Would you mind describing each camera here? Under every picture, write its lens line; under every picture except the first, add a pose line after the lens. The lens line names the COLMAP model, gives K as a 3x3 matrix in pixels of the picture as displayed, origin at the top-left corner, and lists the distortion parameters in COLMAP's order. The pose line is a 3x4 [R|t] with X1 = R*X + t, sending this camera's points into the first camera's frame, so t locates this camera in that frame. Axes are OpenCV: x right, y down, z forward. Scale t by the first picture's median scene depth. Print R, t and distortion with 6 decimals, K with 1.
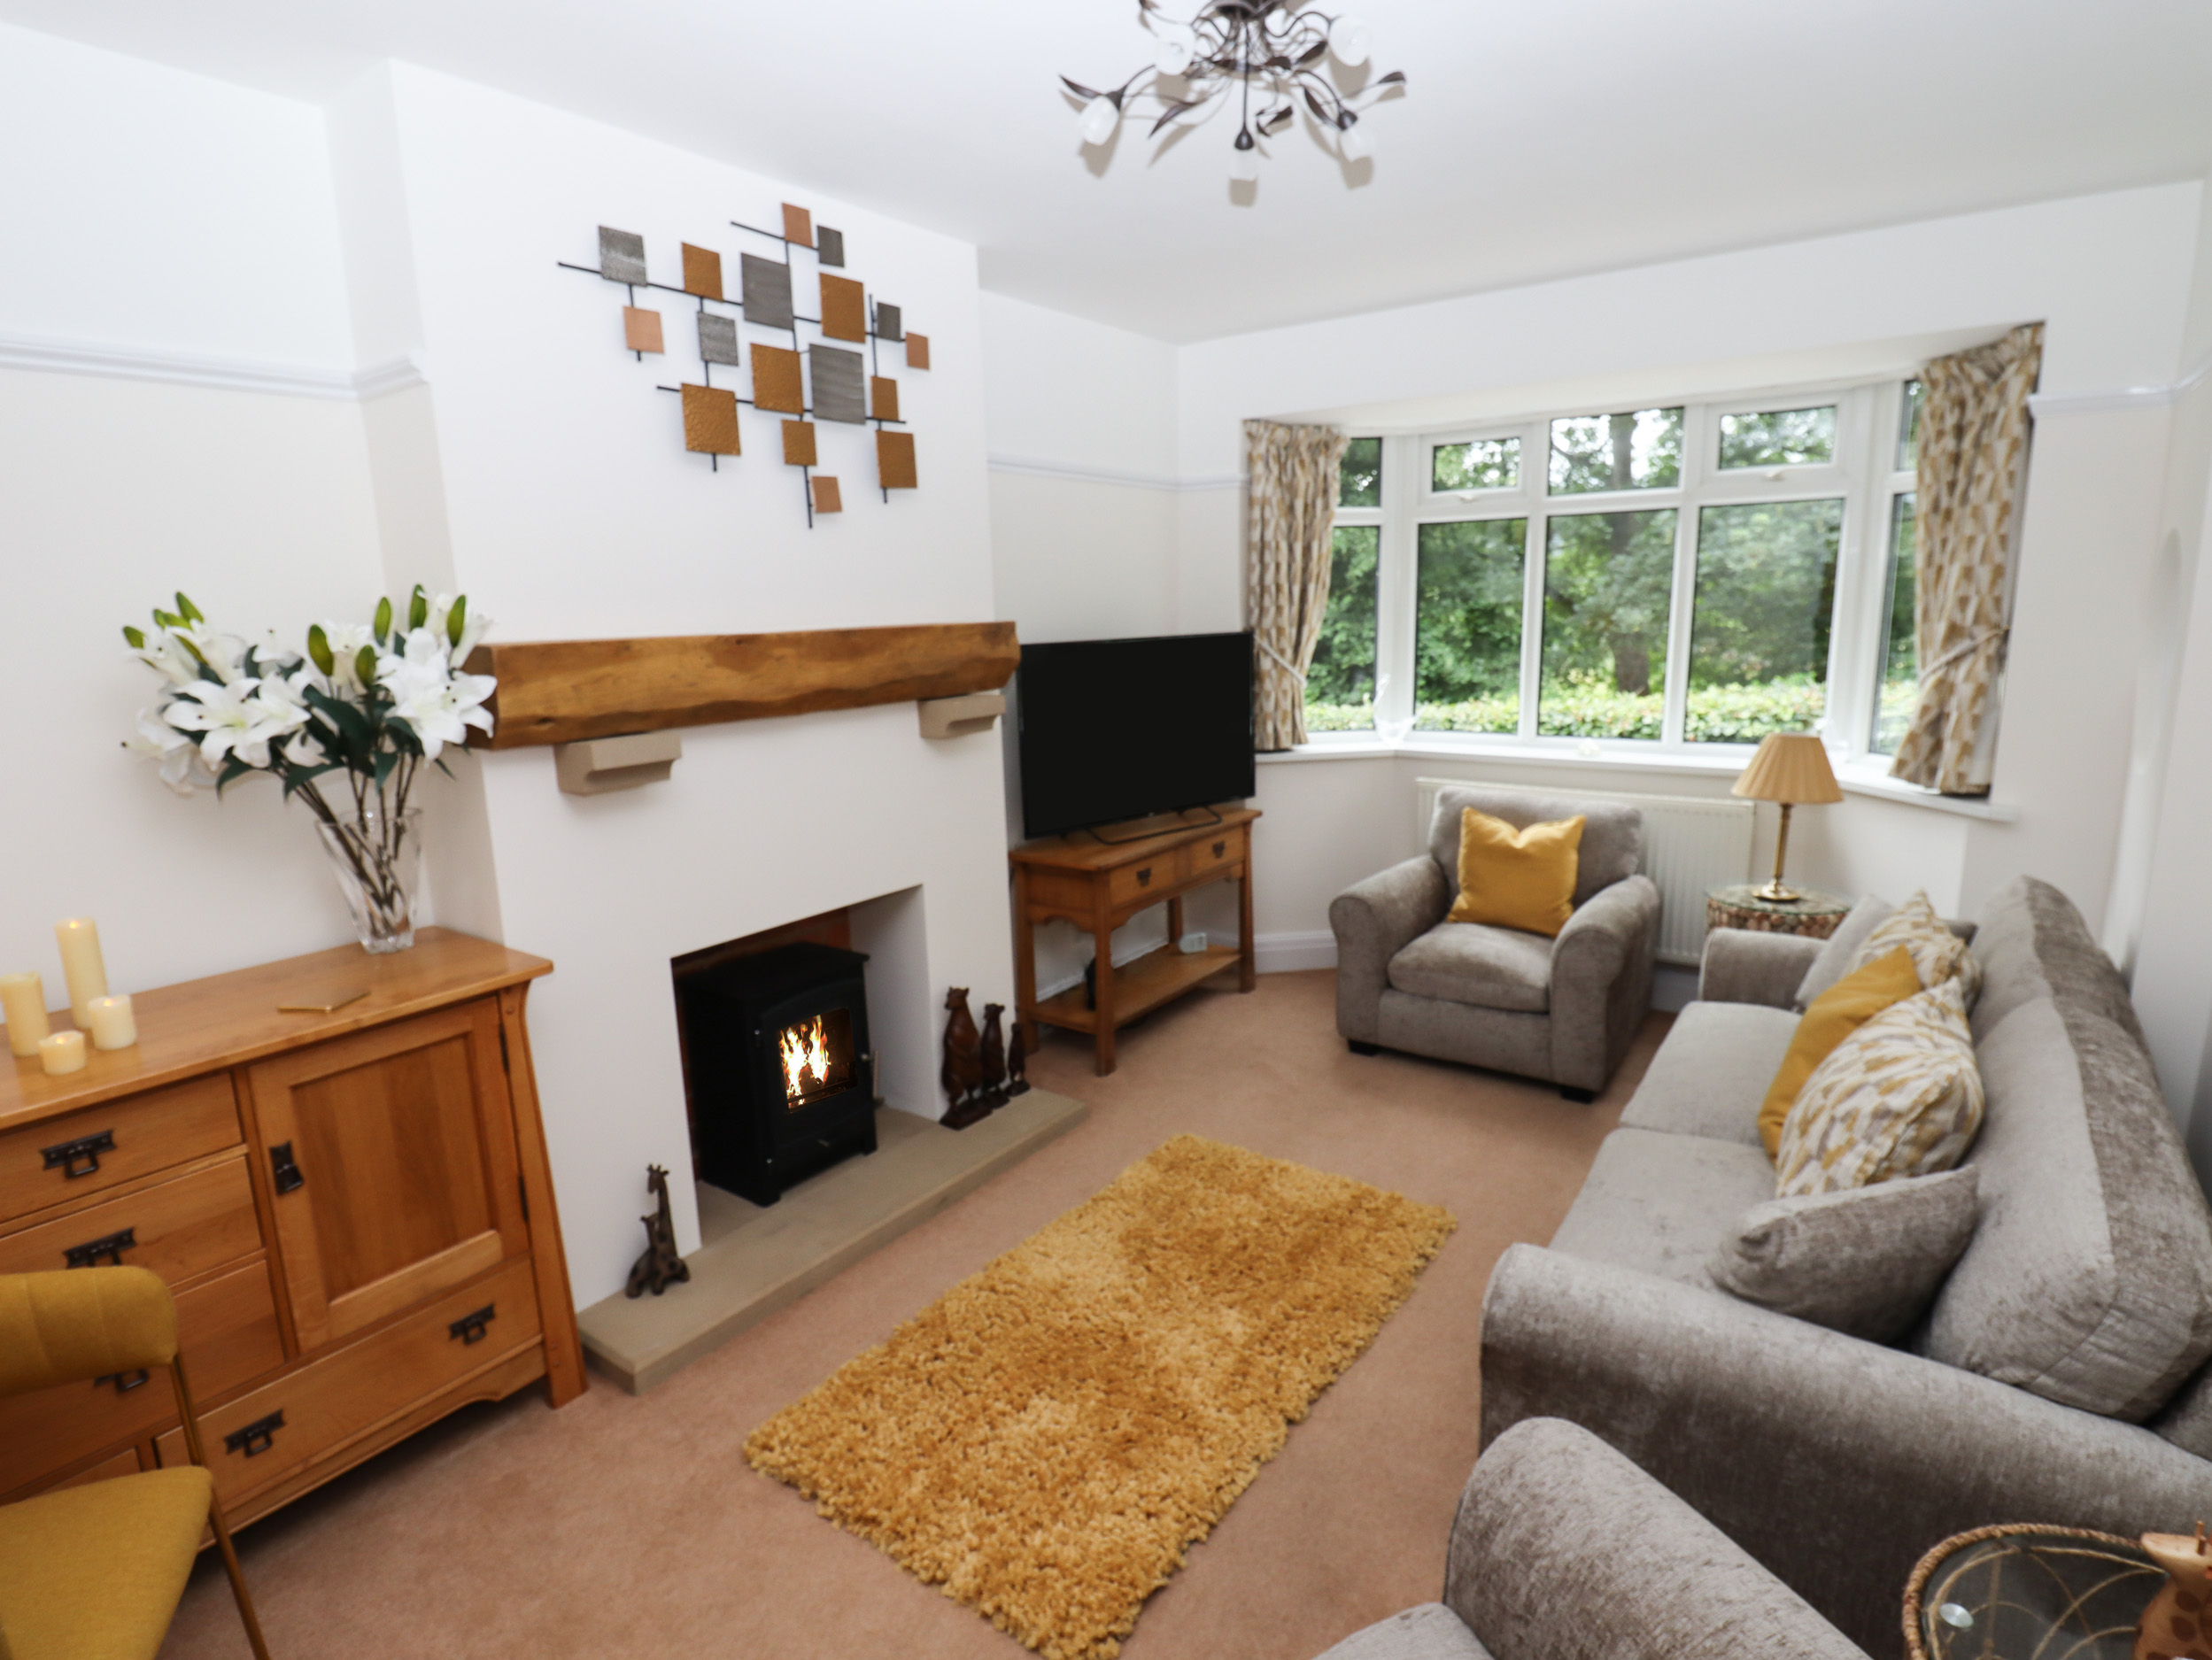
lens RADIAL K [[1167.6, 0, 1106.0], [0, 1167.6, 830.0], [0, 0, 1]] dist [0.001788, 0.000226]
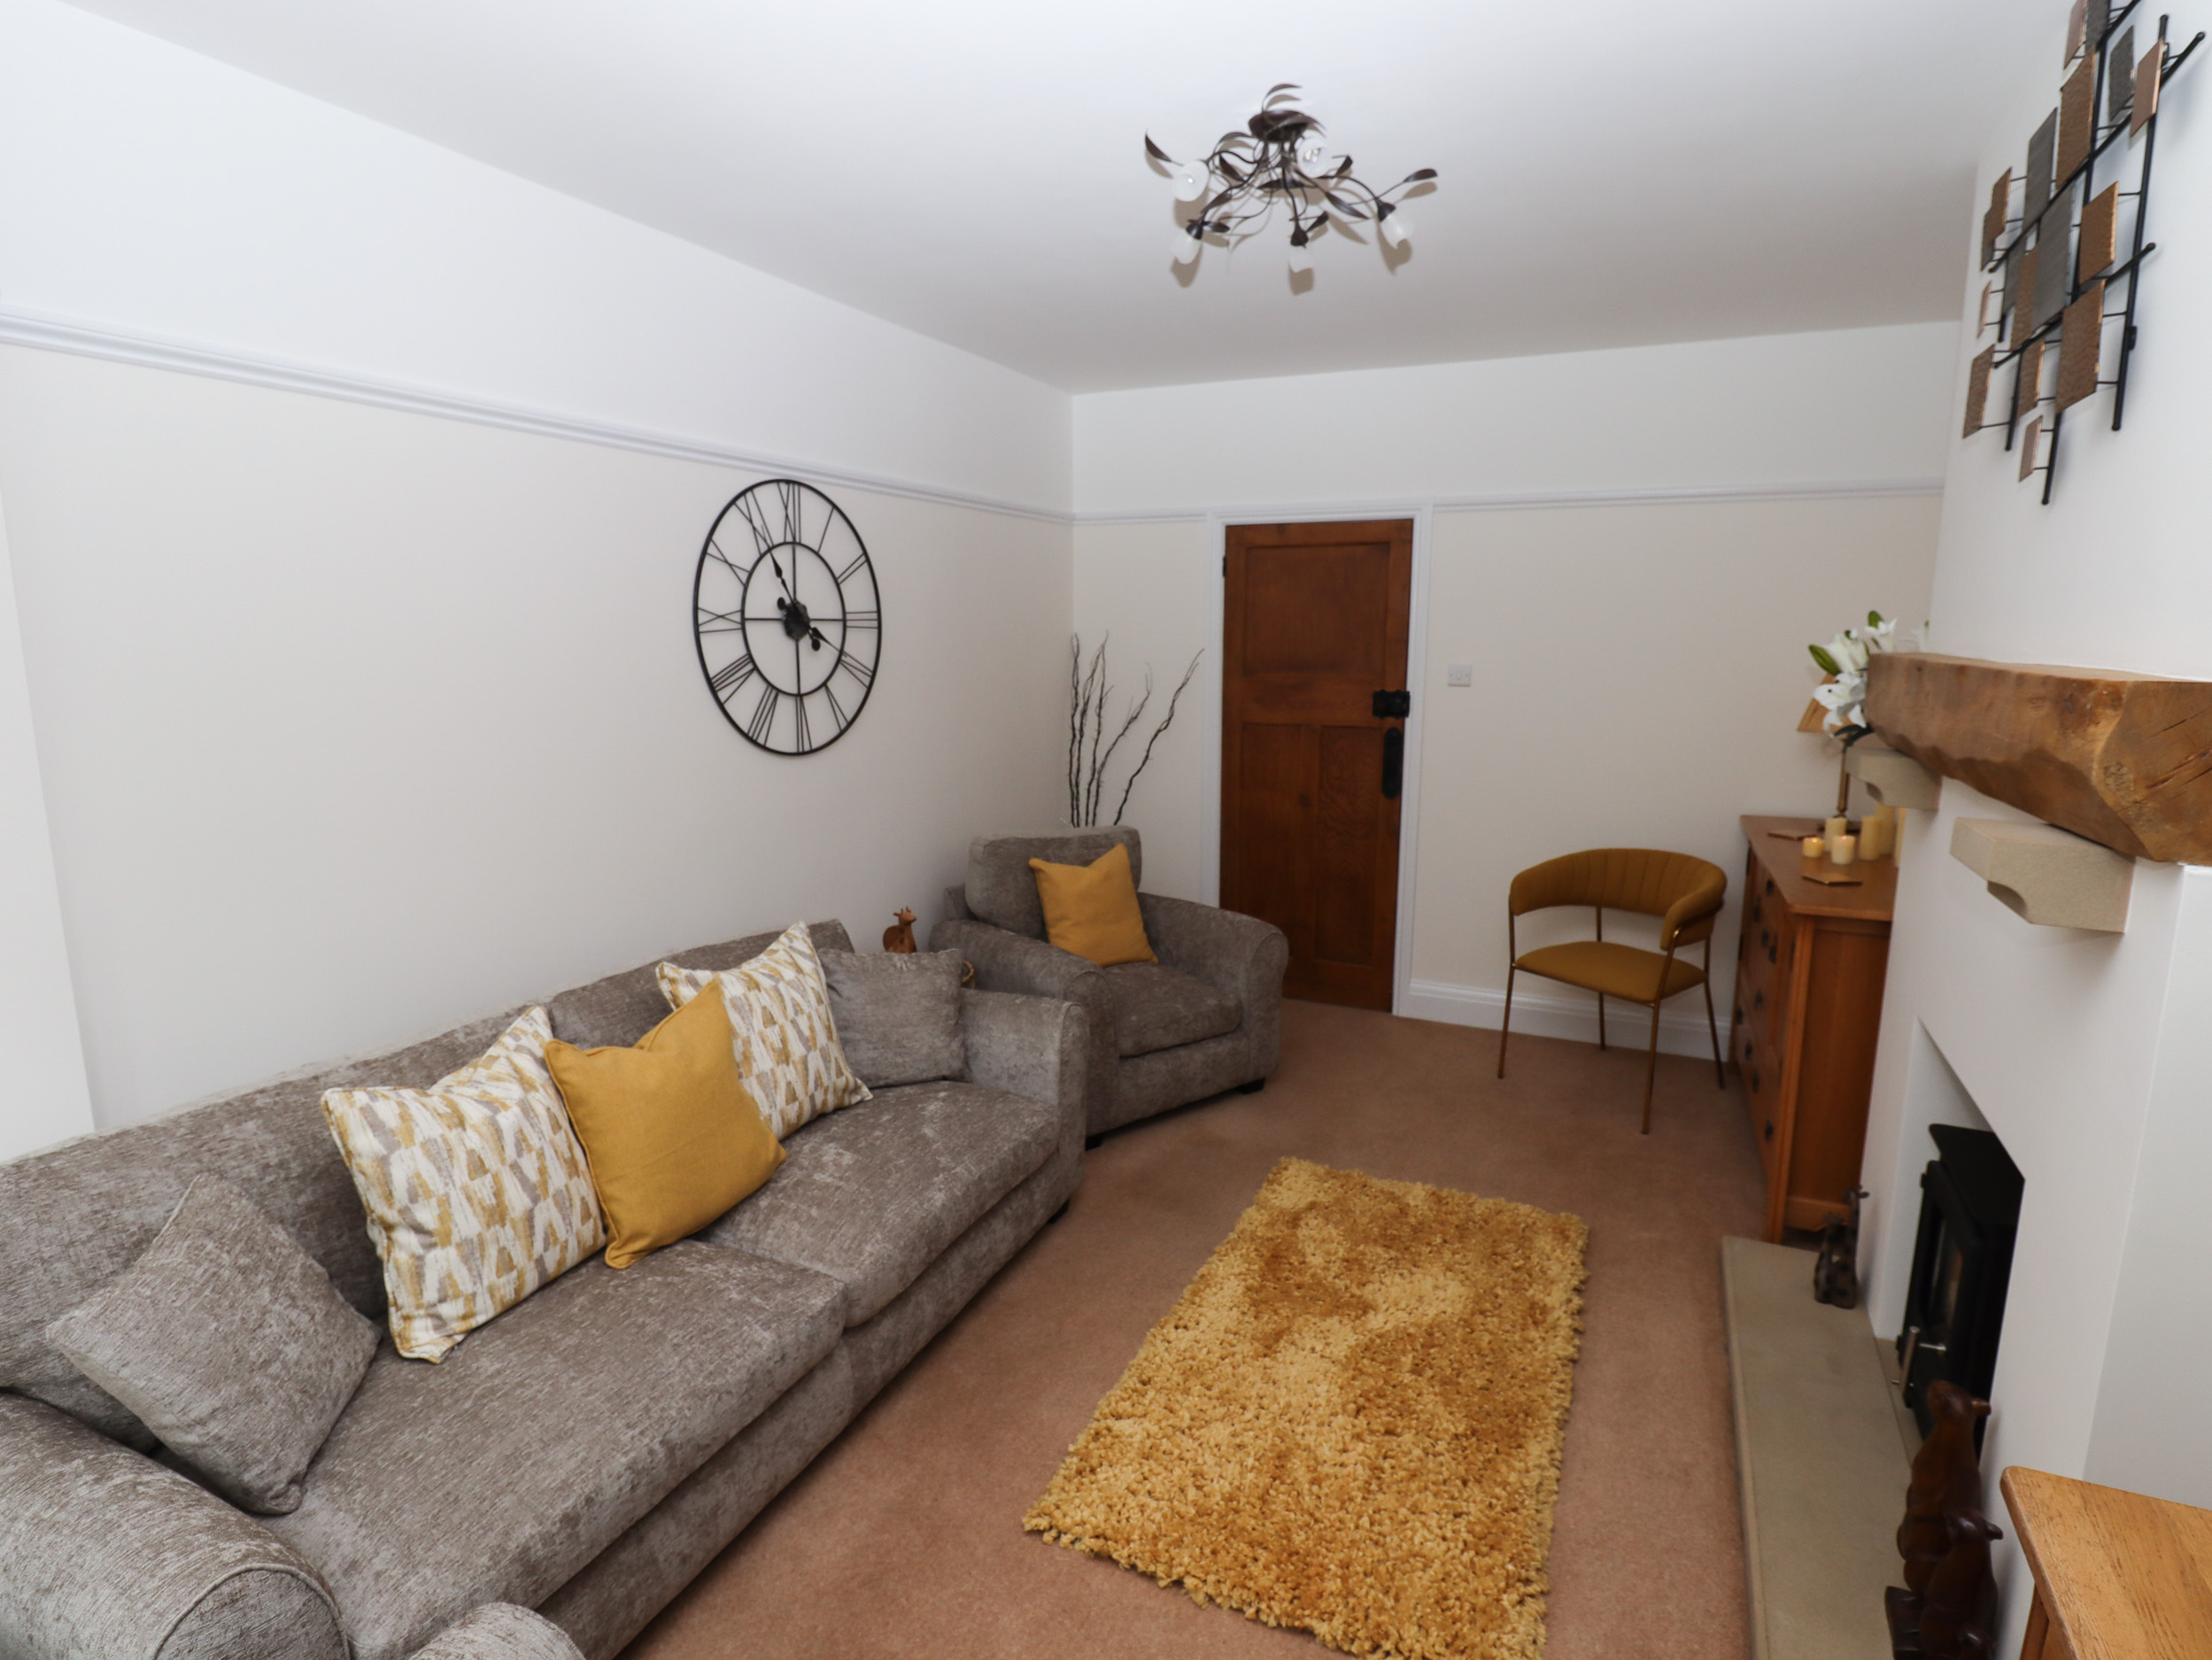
lens RADIAL K [[1167.6, 0, 1106.0], [0, 1167.6, 830.0], [0, 0, 1]] dist [0.001788, 0.000226]
pose [[-0.983303, 0.057180, -0.172761, 0.374025], [-0.009203, 0.932513, 0.361019, -0.325526], [0.181745, 0.356580, -0.916416, 1.591360]]
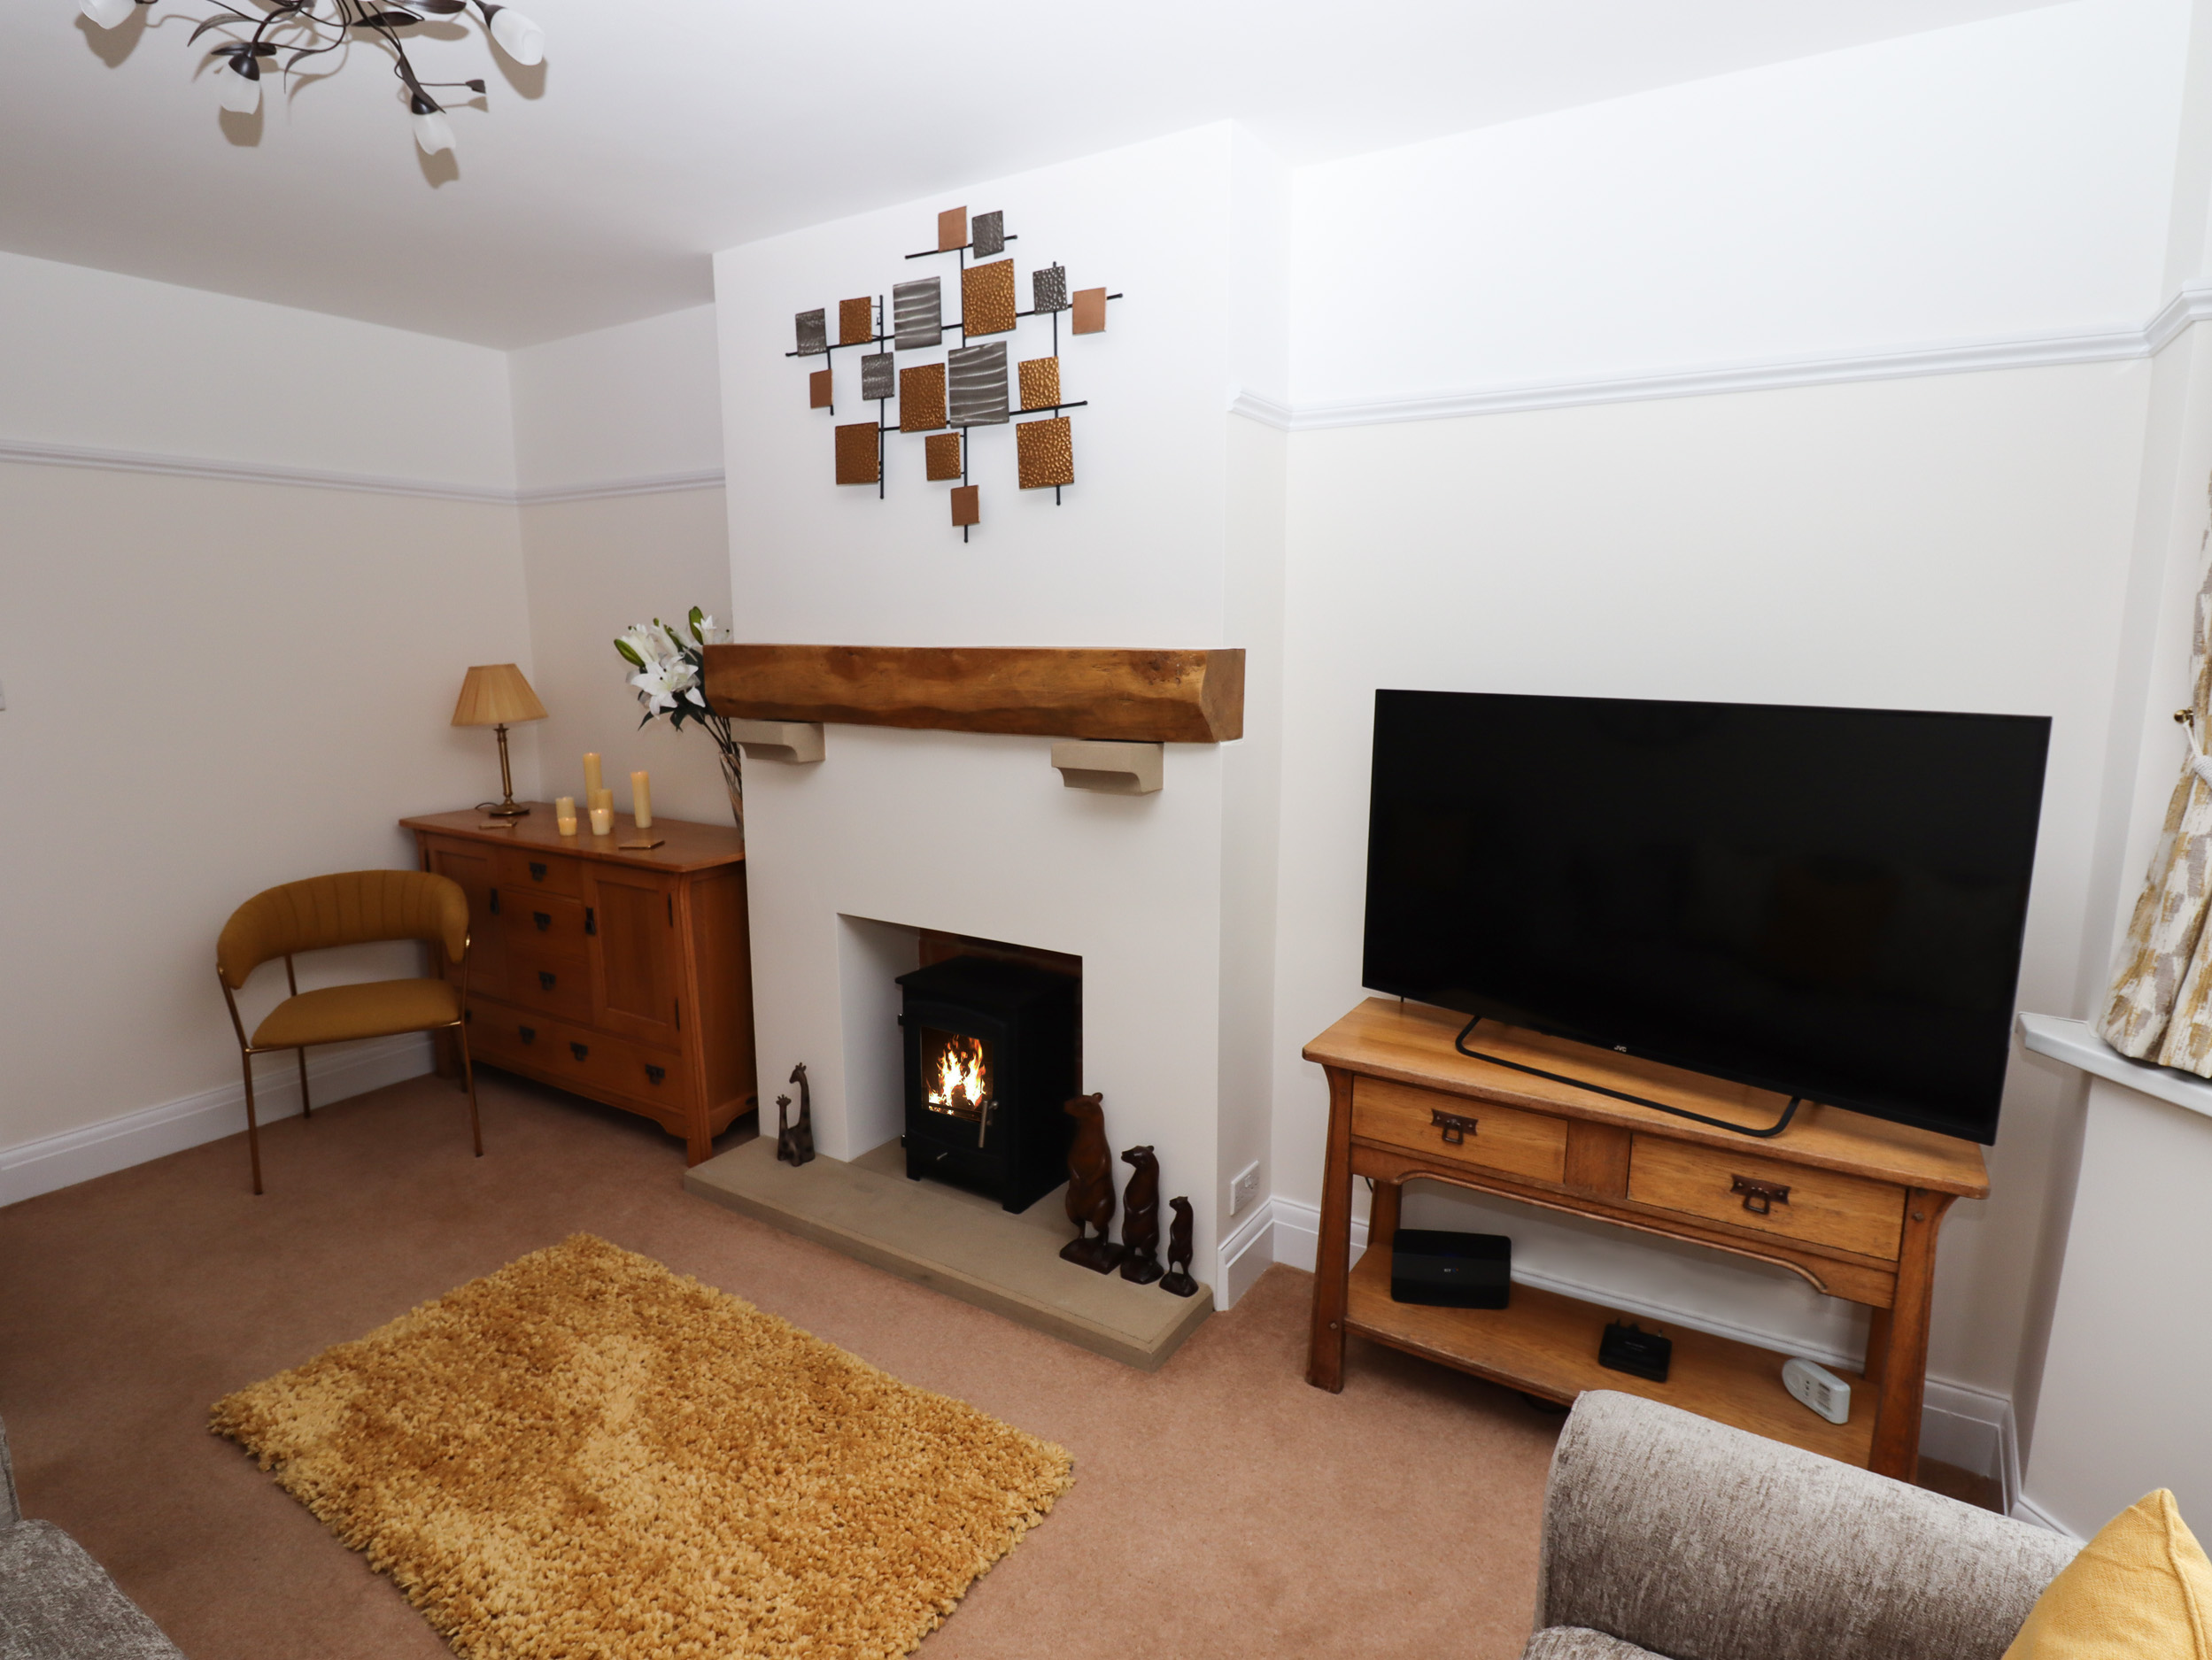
lens RADIAL K [[1167.6, 0, 1106.0], [0, 1167.6, 830.0], [0, 0, 1]] dist [0.001788, 0.000226]
pose [[0.061580, 0.193157, -0.979234, 0.768588], [-0.196557, 0.964230, 0.177837, -0.230385], [0.978557, 0.181524, 0.097344, 1.095595]]
